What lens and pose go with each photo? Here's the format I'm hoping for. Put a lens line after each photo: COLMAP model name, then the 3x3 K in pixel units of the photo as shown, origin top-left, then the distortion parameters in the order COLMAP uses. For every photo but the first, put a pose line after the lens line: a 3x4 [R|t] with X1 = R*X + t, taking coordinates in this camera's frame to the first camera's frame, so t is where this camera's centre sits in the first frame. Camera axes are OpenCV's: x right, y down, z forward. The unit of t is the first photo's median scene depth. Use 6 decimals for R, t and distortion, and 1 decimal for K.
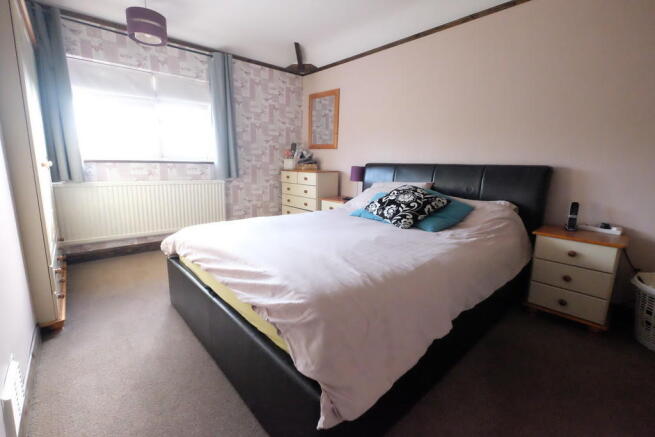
lens RADIAL K [[286.6, 0, 323.5], [0, 286.6, 217.8], [0, 0, 1]] dist [-0.009607, -0.000142]
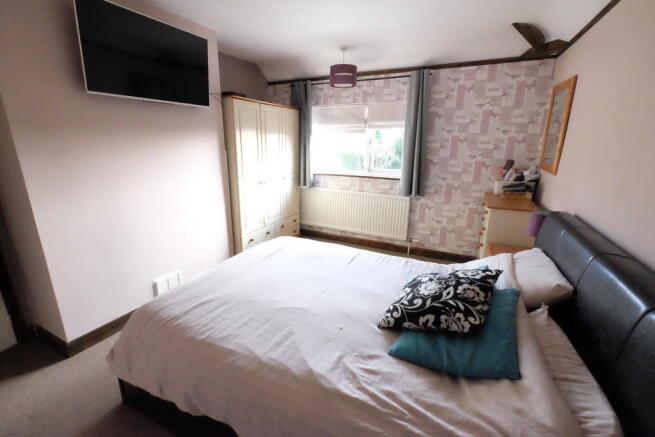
lens RADIAL K [[286.6, 0, 321.8], [0, 286.6, 215.8], [0, 0, 1]] dist [-0.009607, -0.000142]
pose [[0.370806, 0.219497, -0.902399, 0.445741], [-0.170023, 0.971291, 0.166390, -0.175553], [0.913014, 0.091731, 0.397480, 0.311109]]
